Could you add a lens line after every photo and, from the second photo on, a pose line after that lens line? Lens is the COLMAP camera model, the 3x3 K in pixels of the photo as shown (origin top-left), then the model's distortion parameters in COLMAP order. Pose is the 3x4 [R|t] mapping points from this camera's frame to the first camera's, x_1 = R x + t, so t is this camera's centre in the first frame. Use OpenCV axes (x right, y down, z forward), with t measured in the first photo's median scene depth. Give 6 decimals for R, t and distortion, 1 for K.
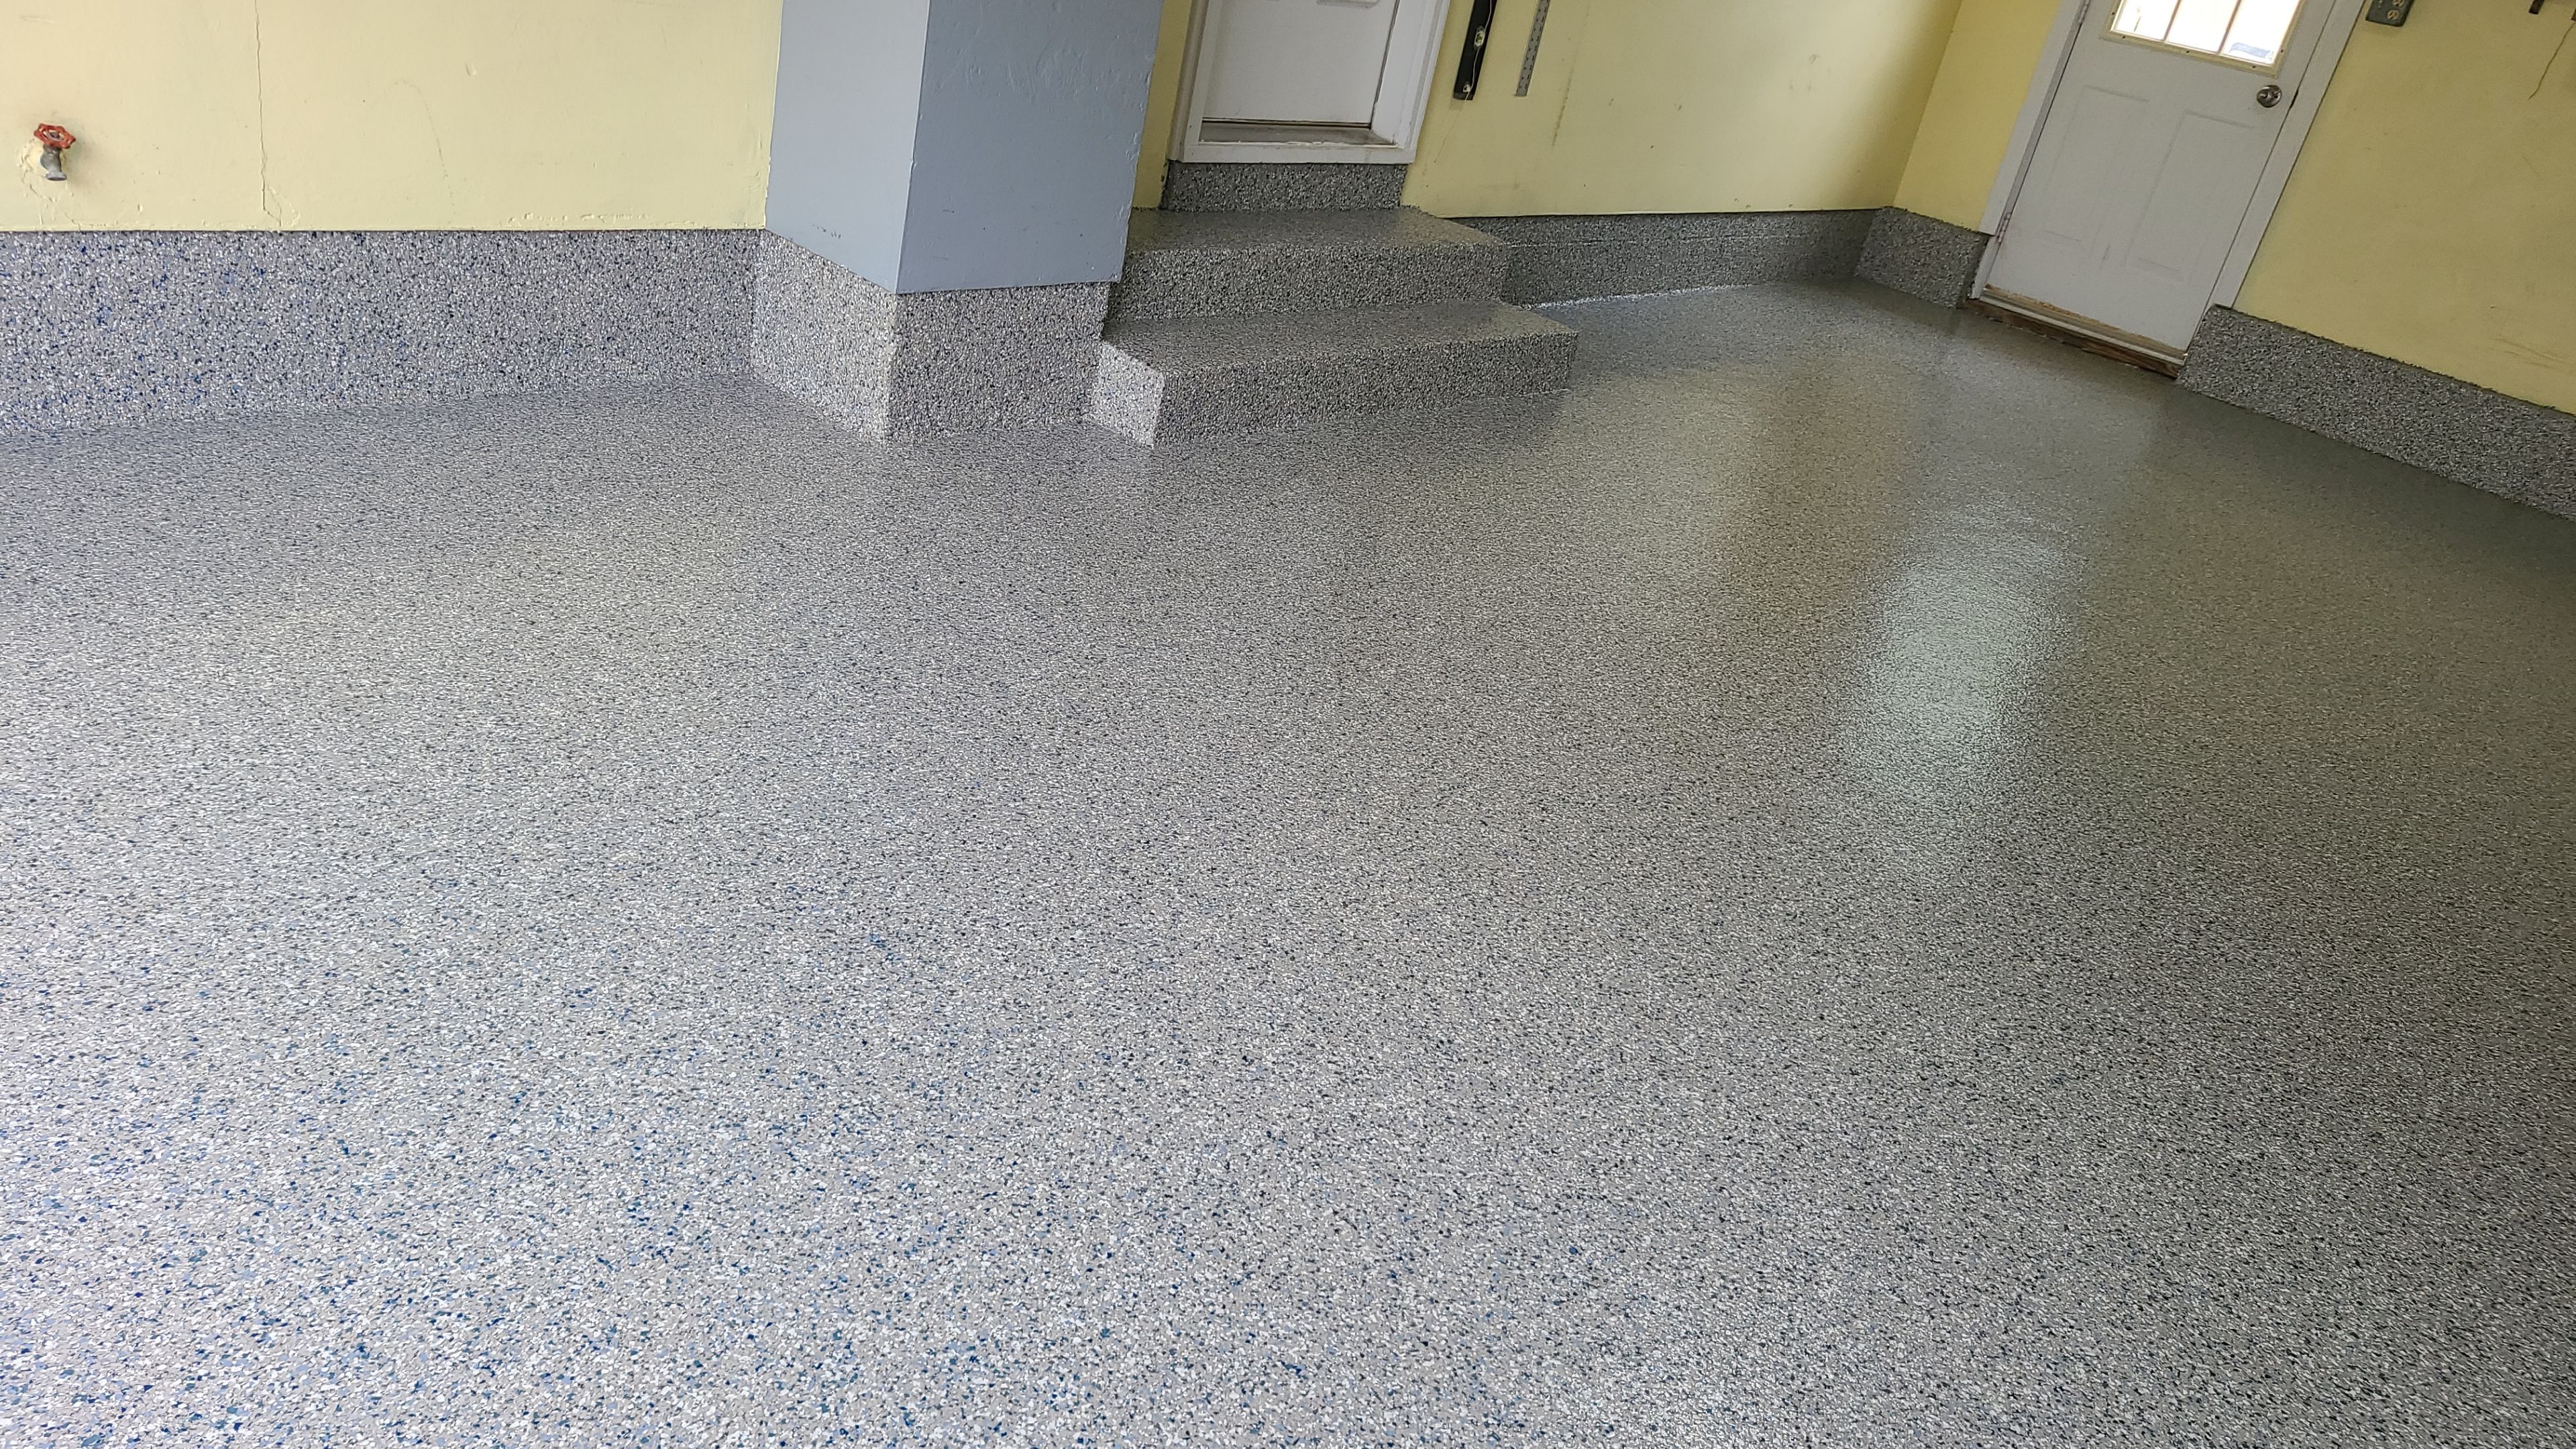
lens RADIAL K [[1912.5, 0, 1263.4], [0, 1912.5, 745.7], [0, 0, 1]] dist [0.048129, -0.018808]
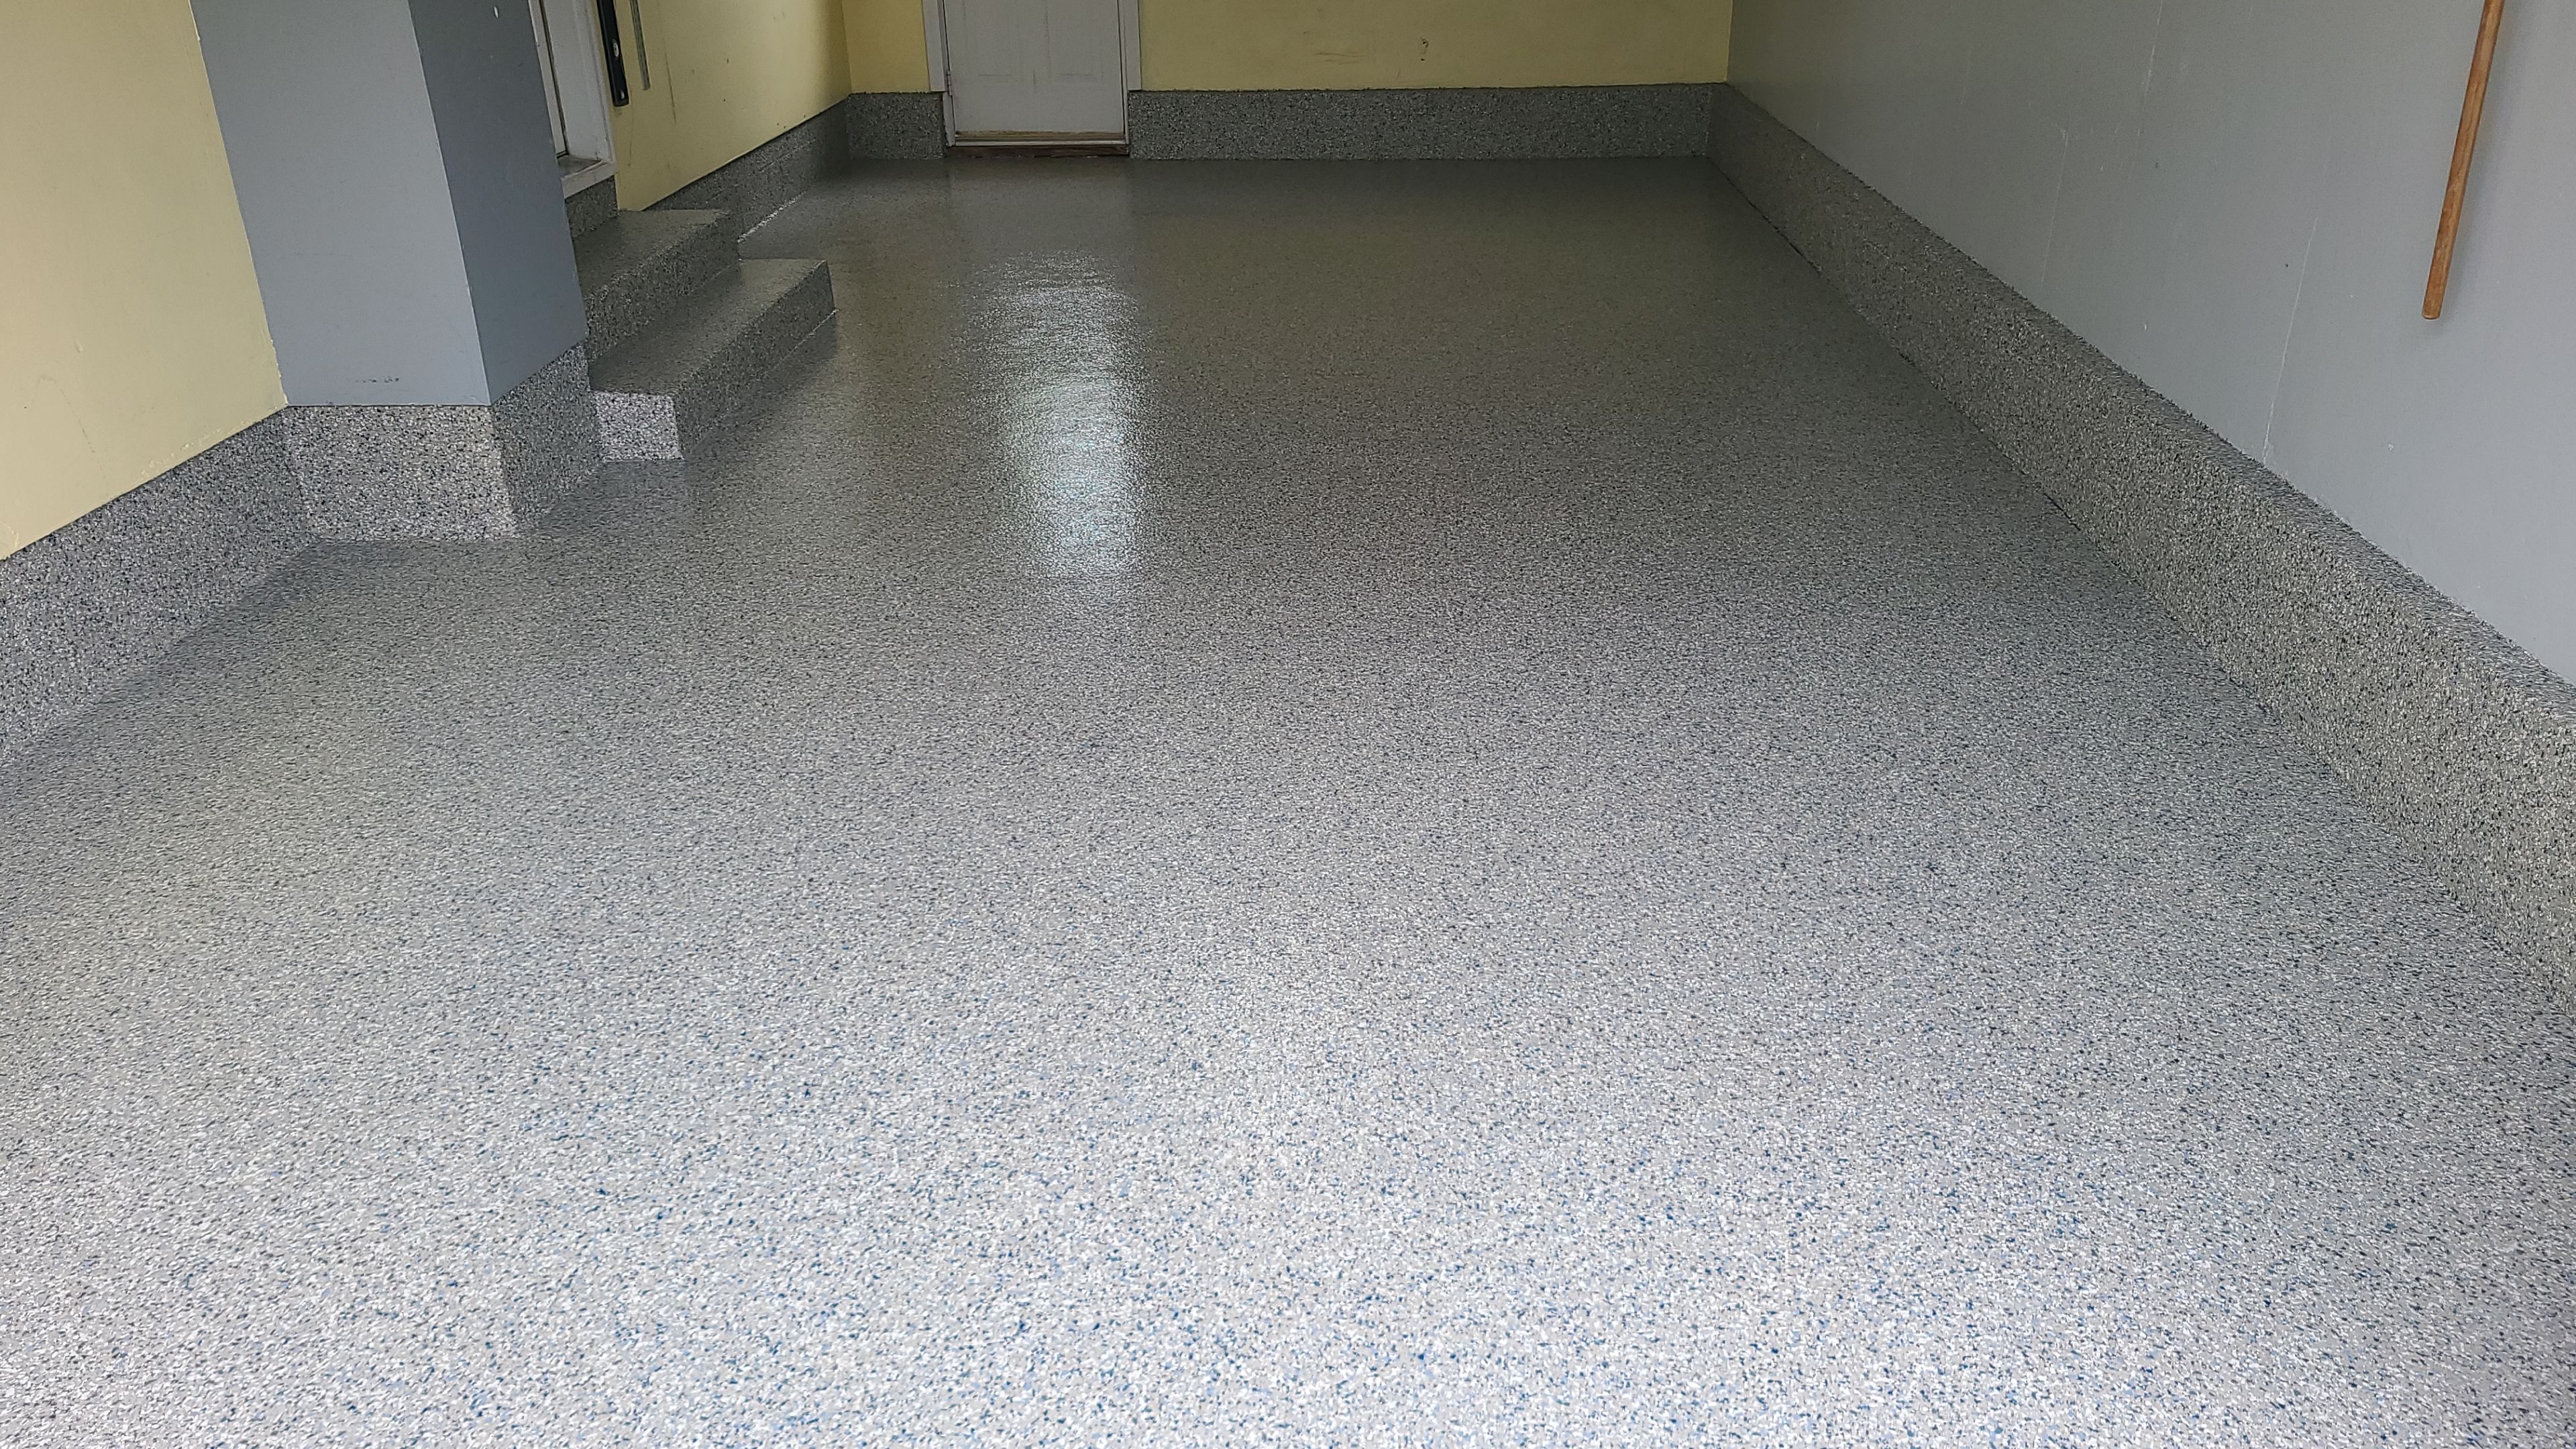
lens RADIAL K [[1912.5, 0, 1294.8], [0, 1912.5, 725.5], [0, 0, 1]] dist [0.048129, -0.018808]
pose [[0.728589, -0.465700, 0.502277, -0.388105], [0.442408, 0.879779, 0.173966, -0.045034], [-0.522908, 0.095461, 0.847027, -0.142666]]
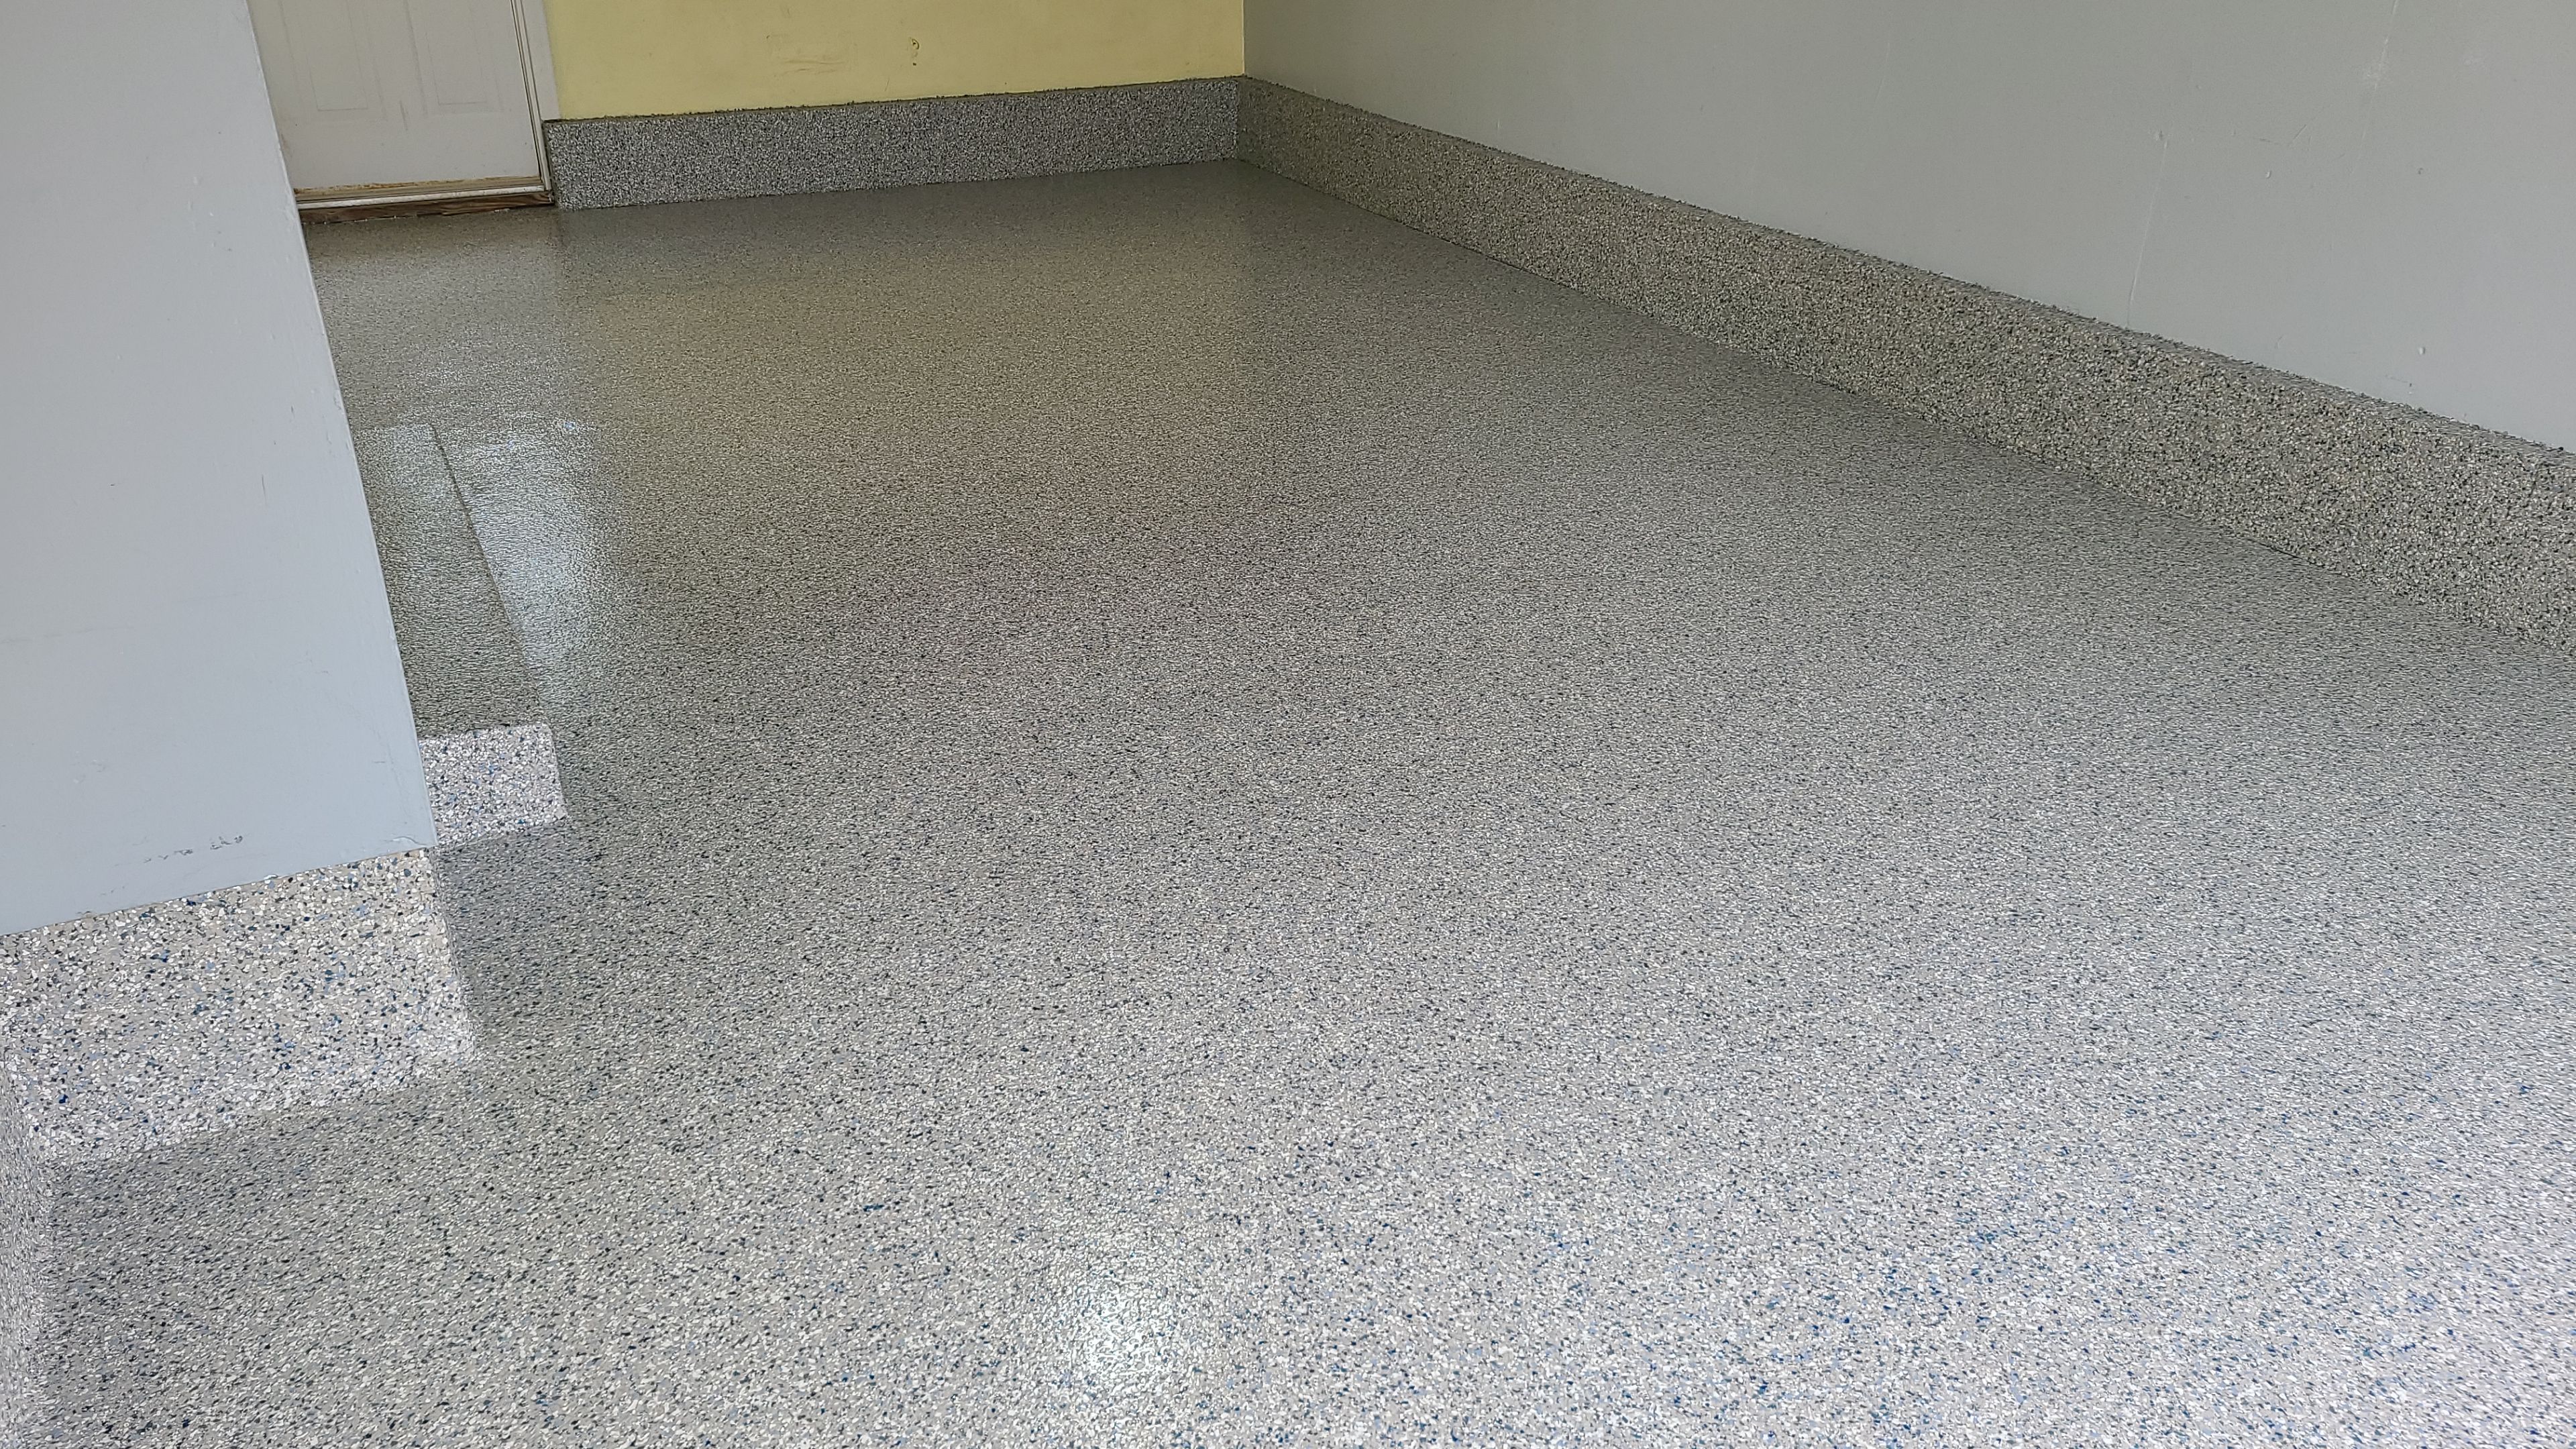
lens RADIAL K [[1912.5, 0, 1282.7], [0, 1912.5, 717.8], [0, 0, 1]] dist [0.048129, -0.018808]
pose [[0.338199, -0.581920, 0.739588, -0.404320], [0.481308, 0.782292, 0.395427, -0.290864], [-0.808681, 0.222236, 0.544653, 0.347573]]
